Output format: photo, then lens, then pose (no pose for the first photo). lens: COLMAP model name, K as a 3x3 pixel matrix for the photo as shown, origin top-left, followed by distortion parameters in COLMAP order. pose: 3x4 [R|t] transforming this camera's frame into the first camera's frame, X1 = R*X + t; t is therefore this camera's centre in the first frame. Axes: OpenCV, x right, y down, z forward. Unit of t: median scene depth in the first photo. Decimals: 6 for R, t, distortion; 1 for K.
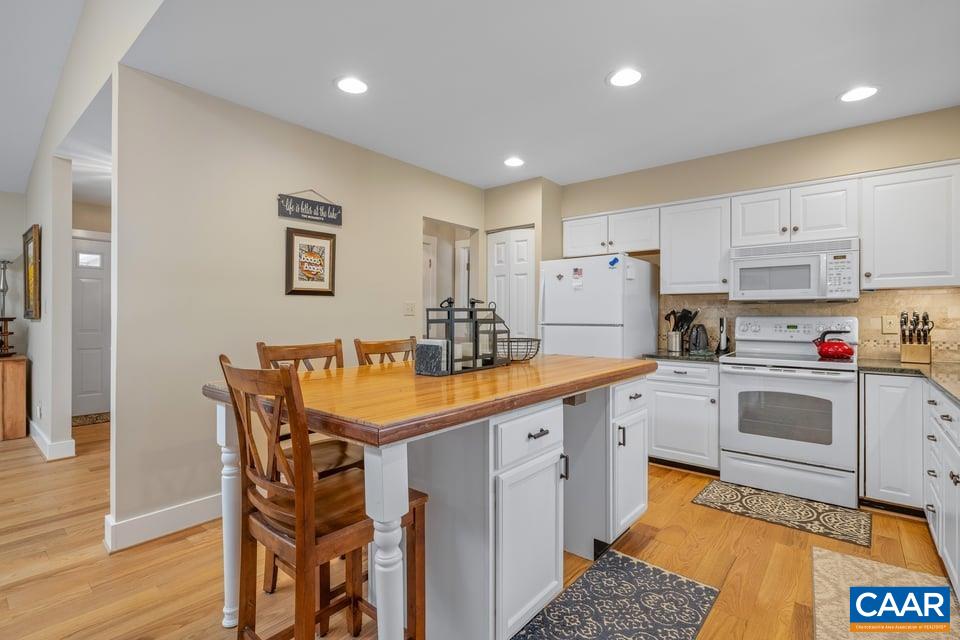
lens RADIAL K [[445.7, 0, 482.9], [0, 445.7, 317.6], [0, 0, 1]] dist [-0.004334, -0.000182]
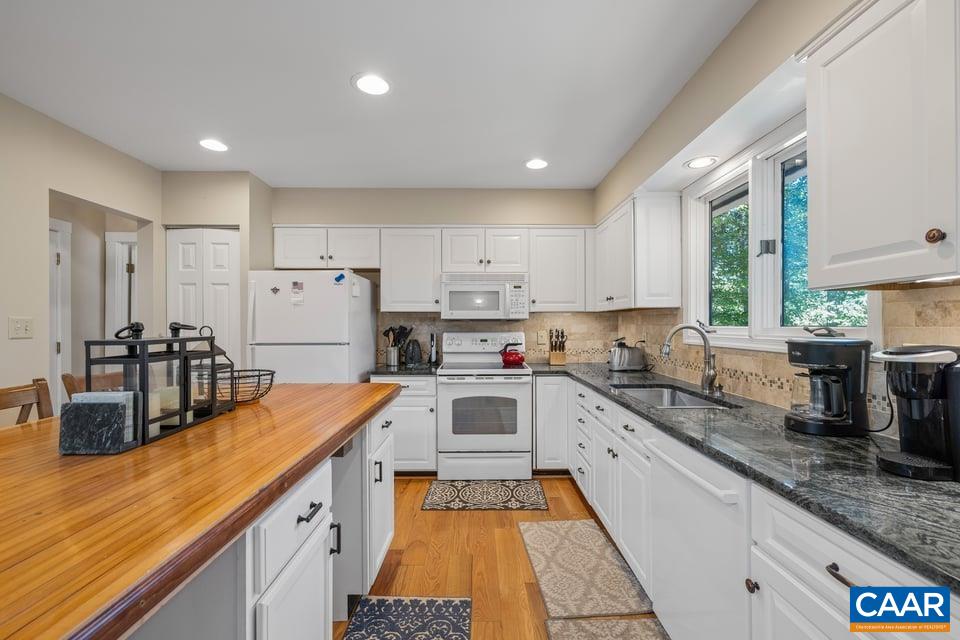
lens RADIAL K [[408.8, 0, 479.8], [0, 408.8, 325.1], [0, 0, 1]] dist [0.002071, 0.000327]
pose [[0.764331, -0.005837, 0.644798, -0.050009], [0.006513, 0.999978, 0.001332, -0.025785], [-0.644792, 0.003182, 0.764352, 0.151840]]
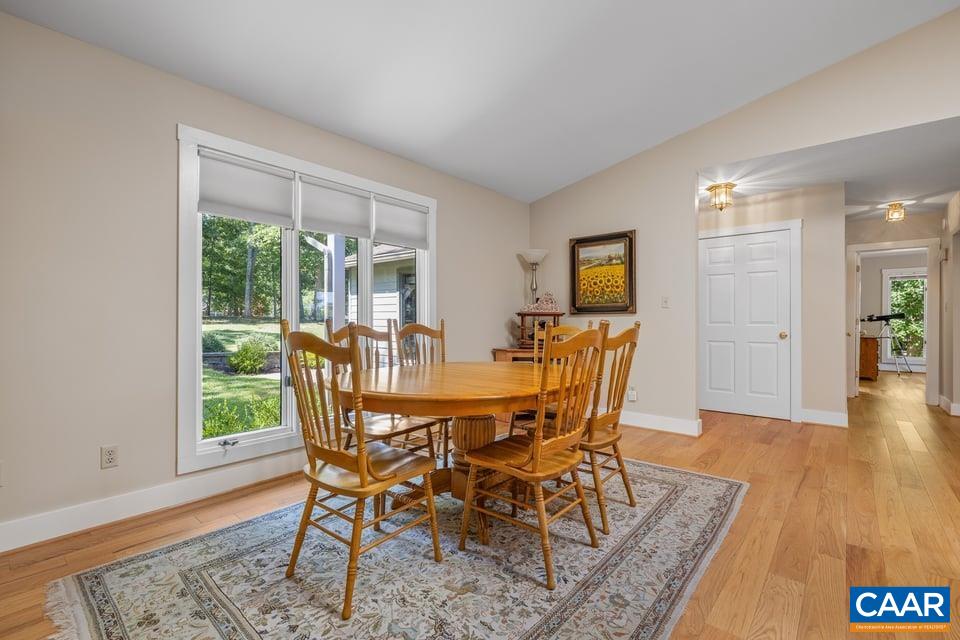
lens RADIAL K [[434.5, 0, 486.9], [0, 434.5, 319.3], [0, 0, 1]] dist [-0.001298, 0.000035]
pose [[0.999986, -0.004415, -0.003031, -1.757839], [0.004381, 0.999930, -0.010981, 0.037701], [0.003079, 0.010968, 0.999935, -0.142704]]
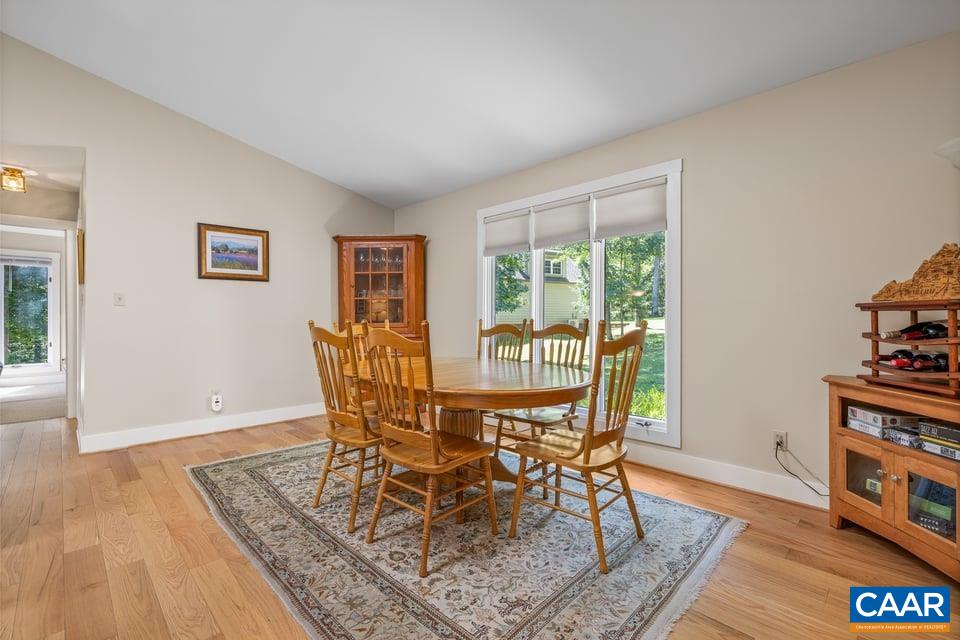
lens RADIAL K [[429.1, 0, 480.0], [0, 429.1, 320.0], [0, 0, 1]] dist [-0.001578, 0.000053]
pose [[-0.102586, -0.001095, -0.994724, -0.905860], [-0.006030, 0.999982, -0.000479, 0.029394], [0.994706, 0.005949, -0.102591, 0.817367]]
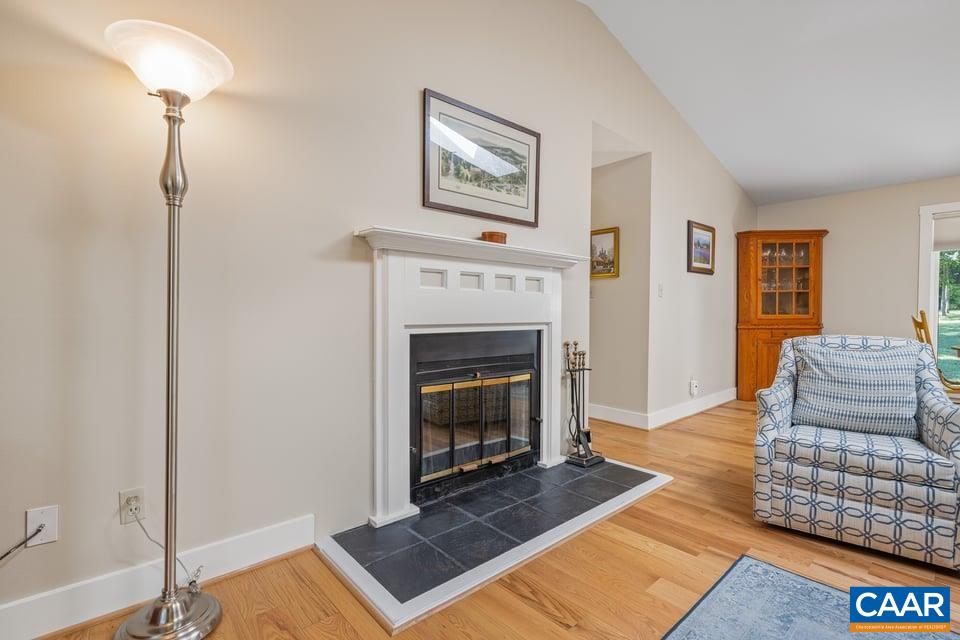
lens RADIAL K [[437.3, 0, 480.0], [0, 437.3, 320.0], [0, 0, 1]] dist [-0.001689, 0.000406]
pose [[-0.152043, 0.005891, -0.988356, -0.593870], [-0.009623, 0.999926, 0.007440, 0.060479], [0.988327, 0.010642, -0.151975, -0.618438]]
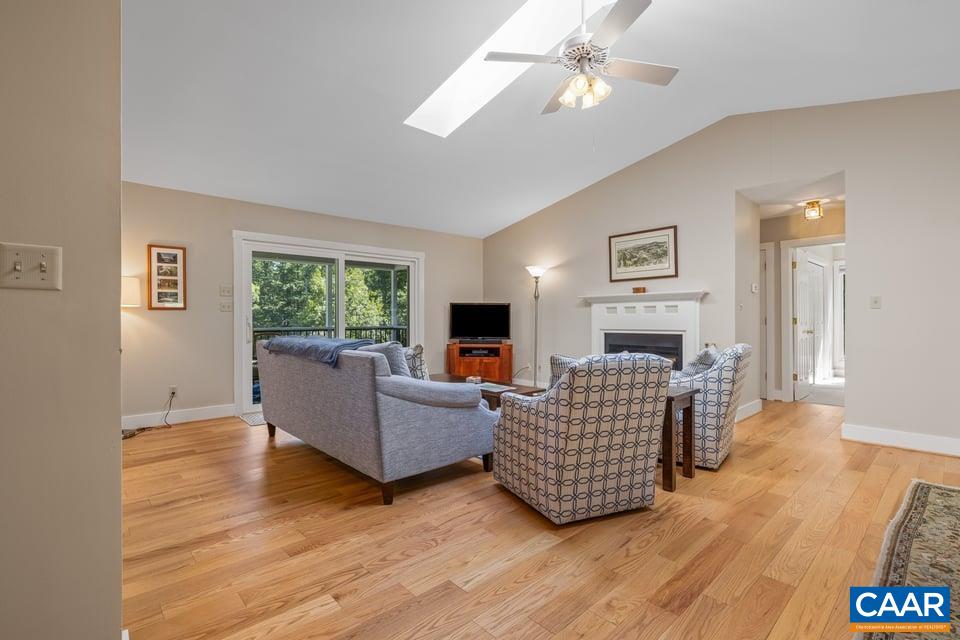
lens RADIAL K [[445.7, 0, 482.9], [0, 445.7, 317.6], [0, 0, 1]] dist [-0.004334, -0.000182]
pose [[-0.991971, -0.001664, 0.126451, -1.012948], [-0.001224, 0.999993, 0.003551, 0.018871], [-0.126456, 0.003367, -0.991967, 1.122809]]
